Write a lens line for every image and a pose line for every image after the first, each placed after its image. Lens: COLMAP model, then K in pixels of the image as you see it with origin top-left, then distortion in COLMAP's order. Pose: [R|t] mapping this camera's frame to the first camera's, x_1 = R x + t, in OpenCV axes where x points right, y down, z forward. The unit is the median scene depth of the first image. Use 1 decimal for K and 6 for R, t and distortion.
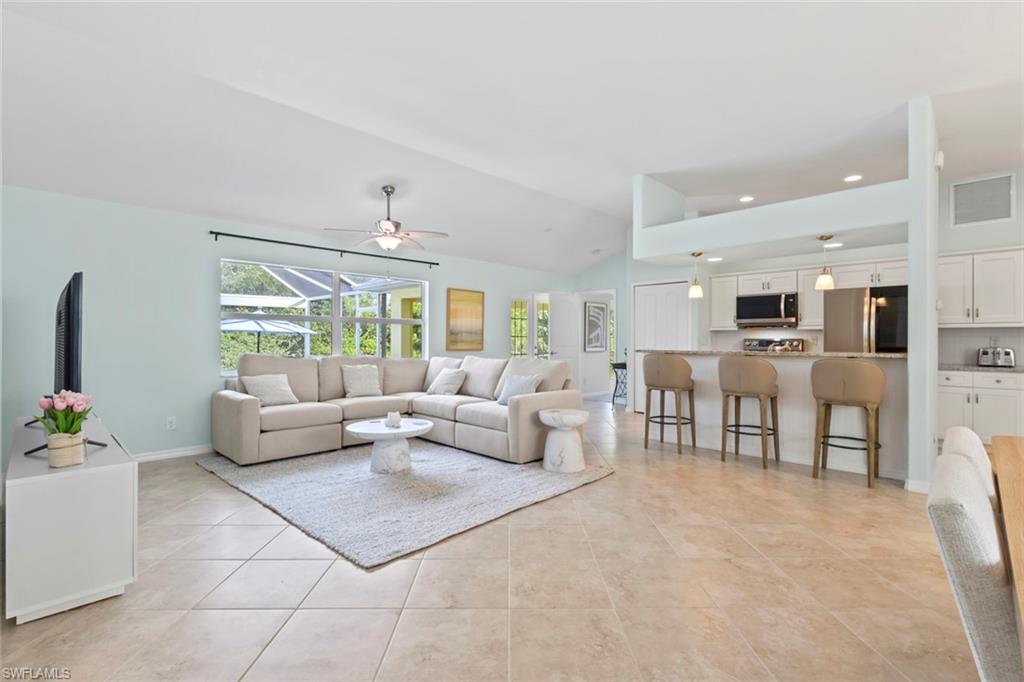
lens RADIAL K [[471.3, 0, 513.1], [0, 471.3, 337.5], [0, 0, 1]] dist [0.005692, -0.000227]
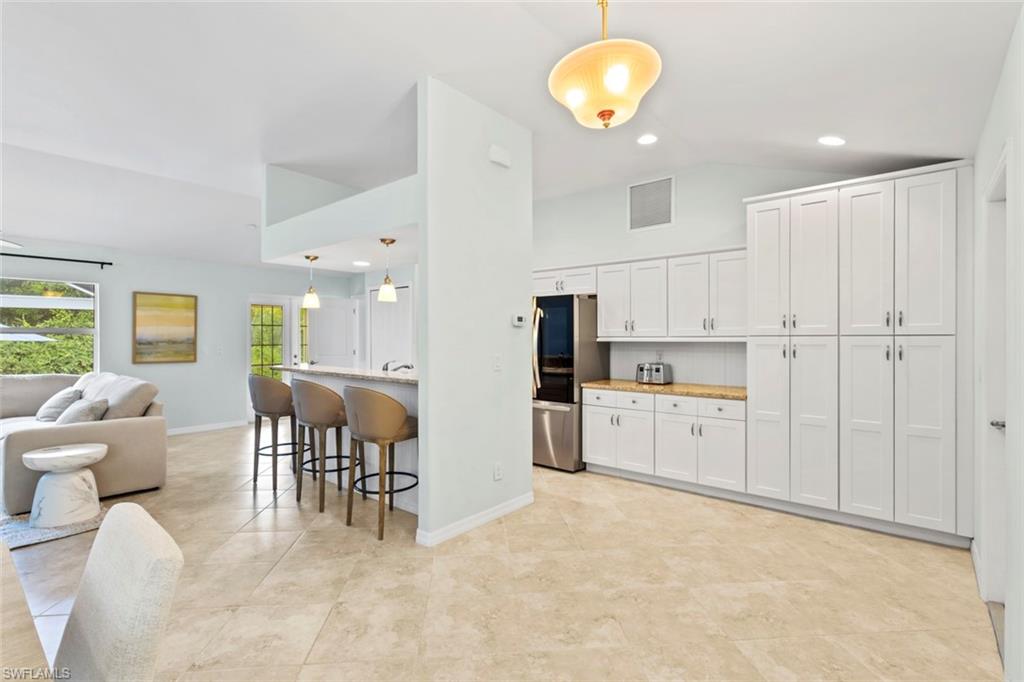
lens RADIAL K [[471.3, 0, 512.2], [0, 471.3, 340.2], [0, 0, 1]] dist [0.005692, -0.000227]
pose [[0.996490, -0.000396, 0.083716, 0.576156], [-0.000529, 0.999939, 0.011026, -0.029650], [-0.083715, -0.011031, 0.996429, 0.088200]]
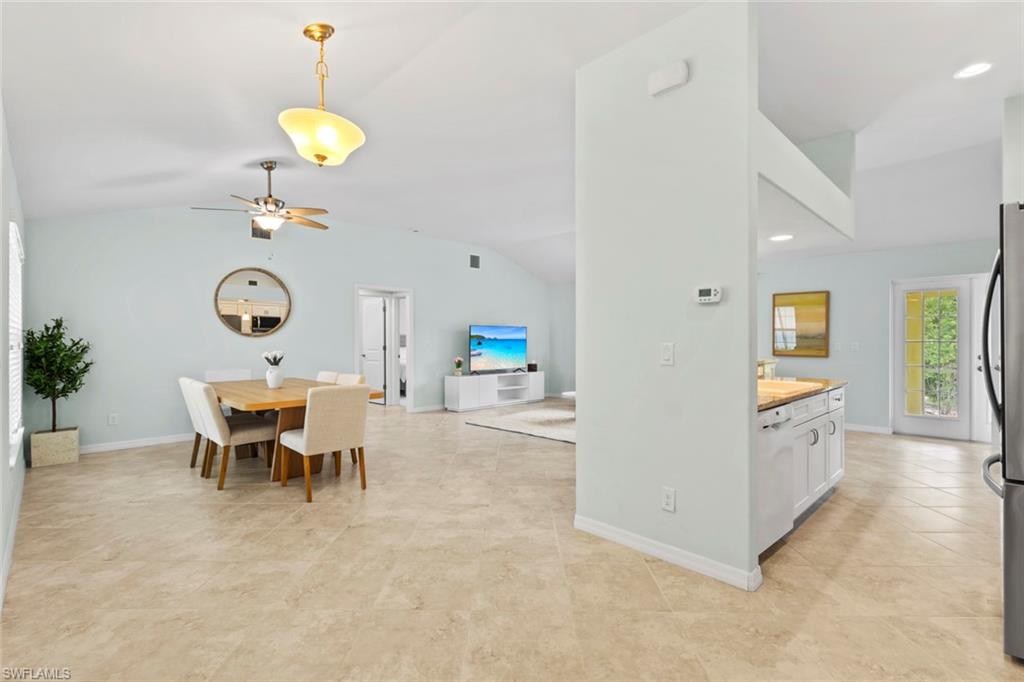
lens RADIAL K [[471.3, 0, 510.4], [0, 471.3, 340.5], [0, 0, 1]] dist [0.005692, -0.000227]
pose [[-0.017544, 0.000734, -0.999846, 1.055742], [0.004174, 0.999991, 0.000661, -0.008945], [0.999837, -0.004161, -0.017546, 0.539755]]
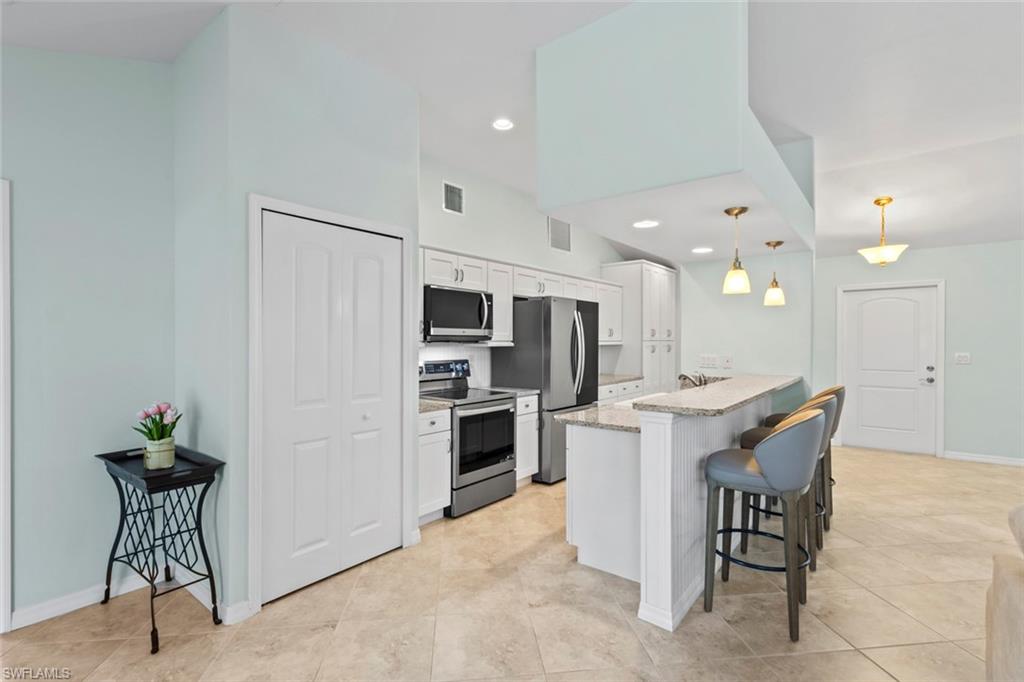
lens RADIAL K [[471.3, 0, 512.8], [0, 471.3, 342.5], [0, 0, 1]] dist [0.005692, -0.000227]
pose [[-0.106670, -0.002863, 0.994290, -0.093326], [-0.002696, 0.999993, 0.002590, -0.025862], [-0.994291, -0.002405, -0.106677, 1.101122]]
